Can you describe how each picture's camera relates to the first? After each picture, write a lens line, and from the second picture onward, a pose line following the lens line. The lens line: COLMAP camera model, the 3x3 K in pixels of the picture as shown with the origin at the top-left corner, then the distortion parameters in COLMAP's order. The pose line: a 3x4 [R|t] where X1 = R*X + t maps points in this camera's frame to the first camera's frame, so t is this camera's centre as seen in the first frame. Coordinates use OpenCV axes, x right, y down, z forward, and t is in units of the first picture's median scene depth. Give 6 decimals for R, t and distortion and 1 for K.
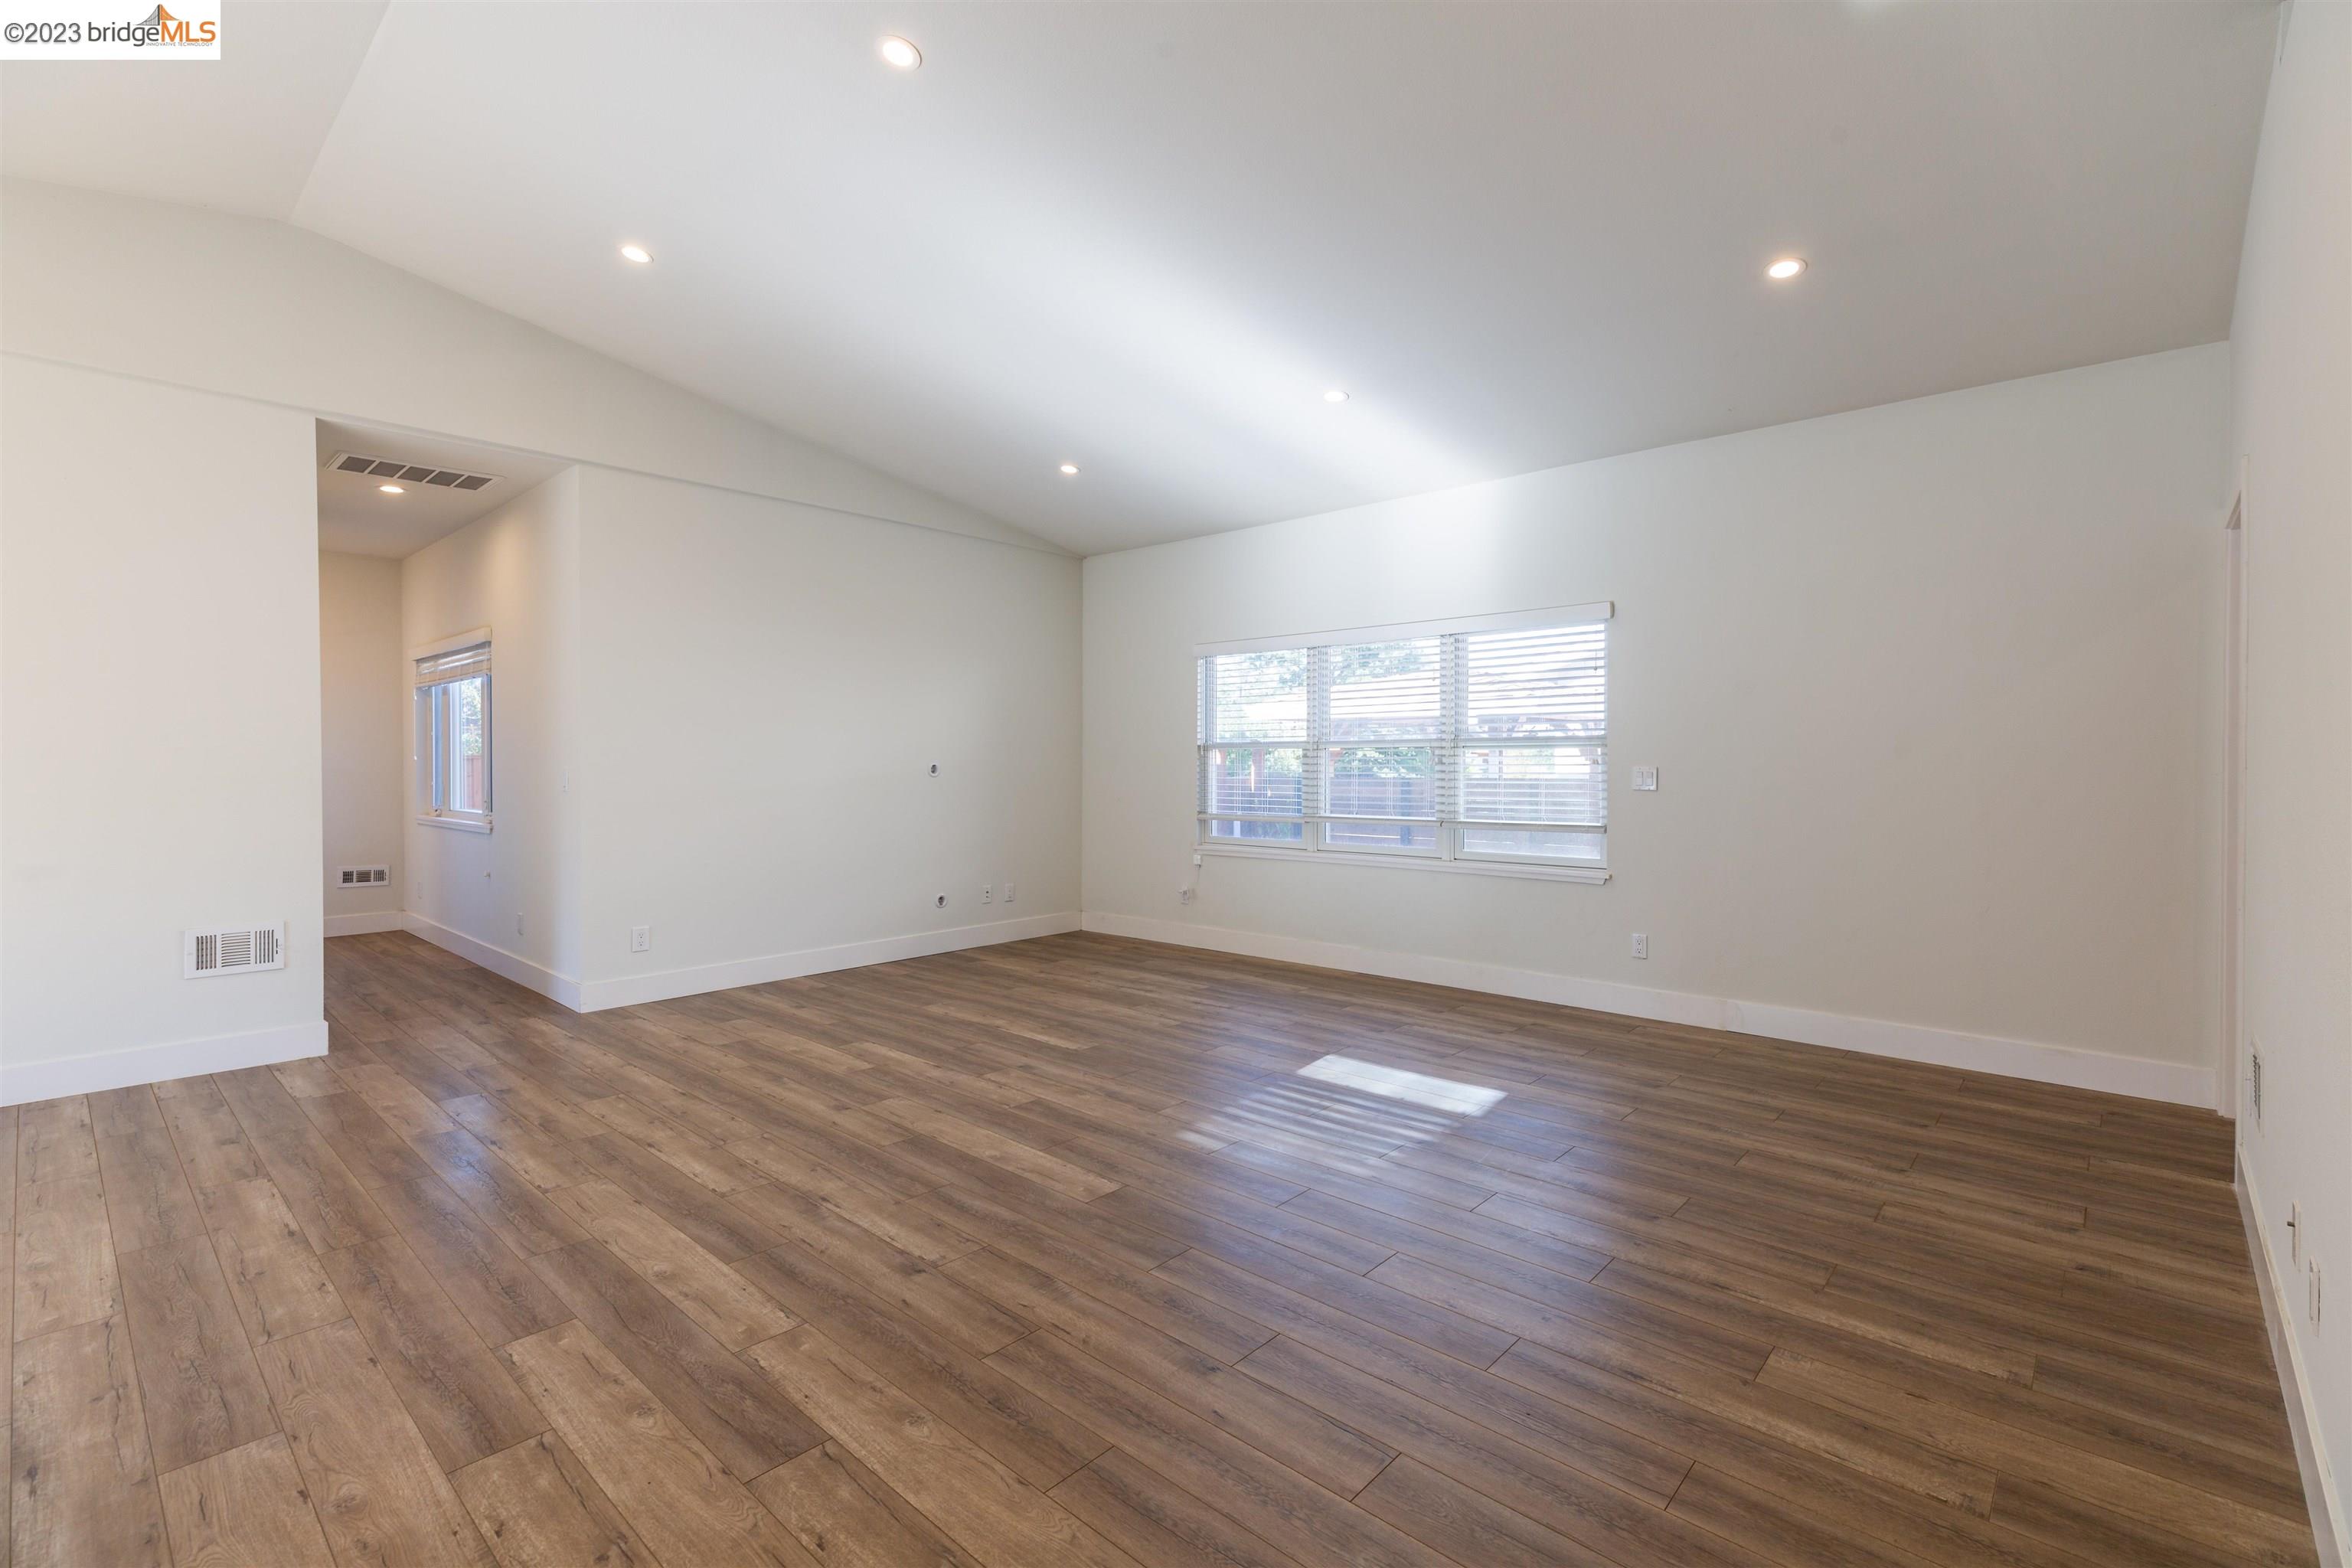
lens RADIAL K [[1062.5, 0, 1171.8], [0, 1062.5, 777.5], [0, 0, 1]] dist [-0.013492, 0.005907]
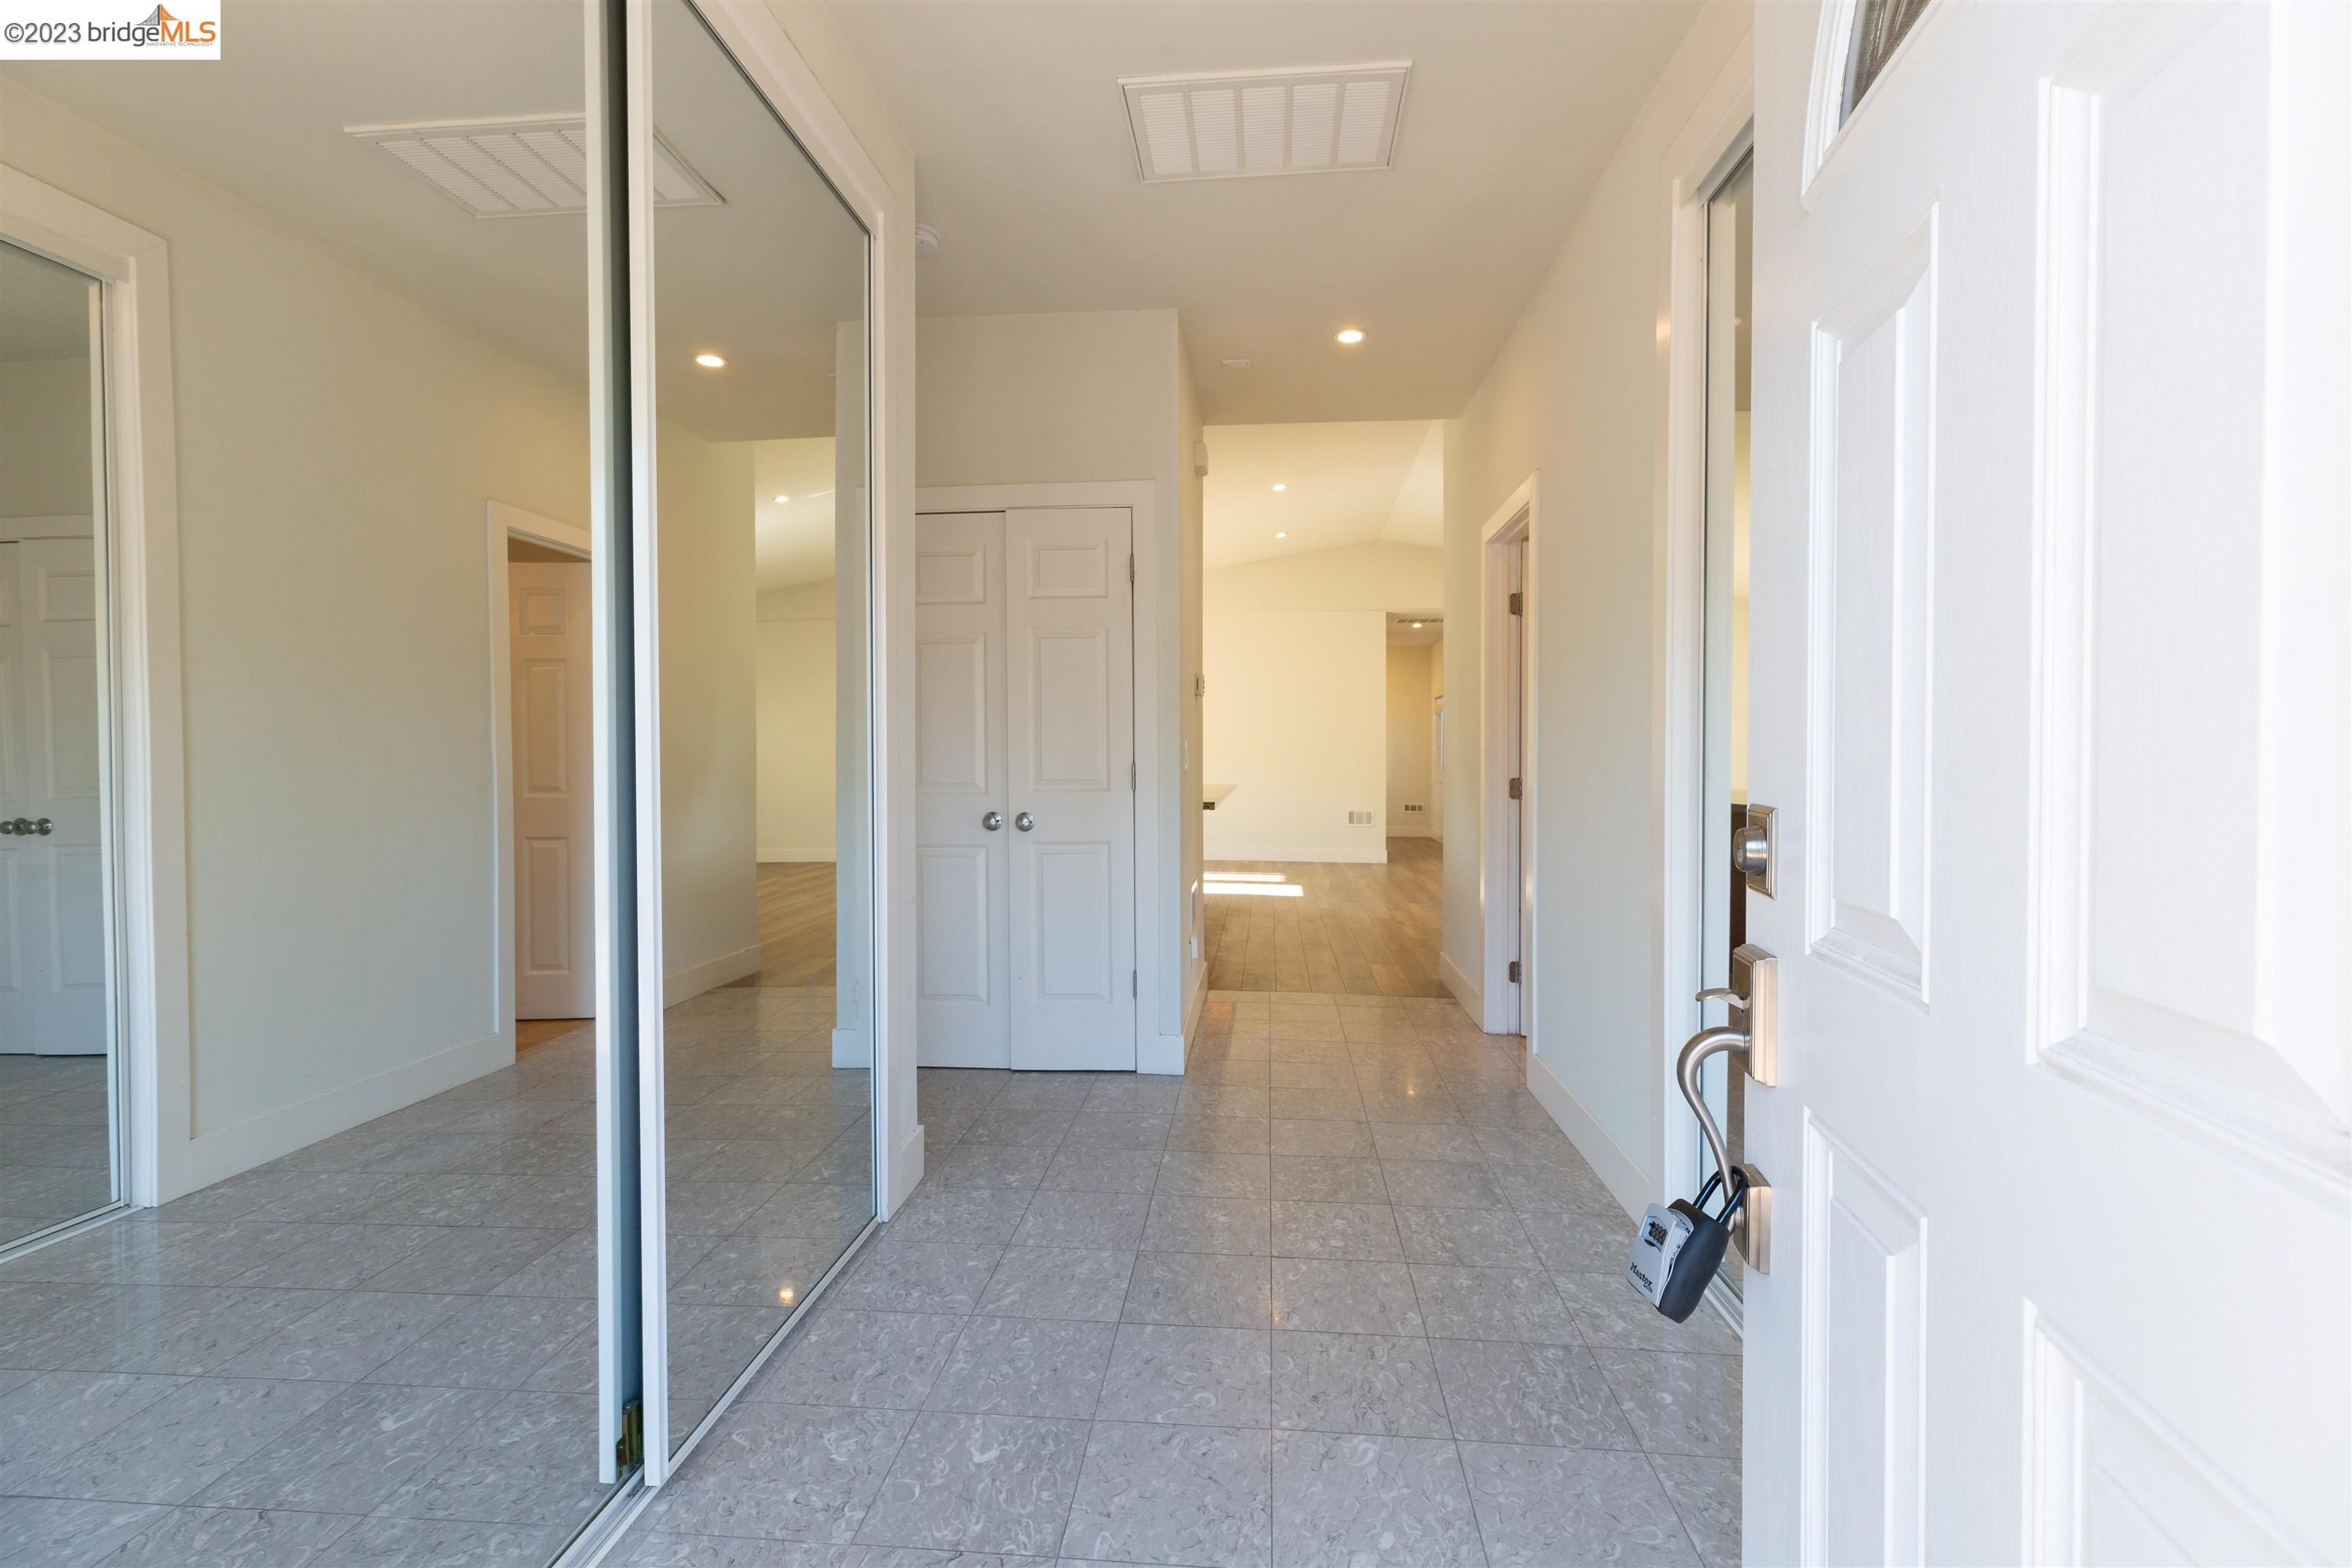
lens RADIAL K [[1062.5, 0, 1174.8], [0, 1062.5, 777.6], [0, 0, 1]] dist [-0.013492, 0.005907]
pose [[0.612264, 0.009047, -0.790602, 0.838508], [0.000168, 0.999933, 0.011572, 0.019543], [0.790653, -0.007218, 0.612222, -0.898538]]
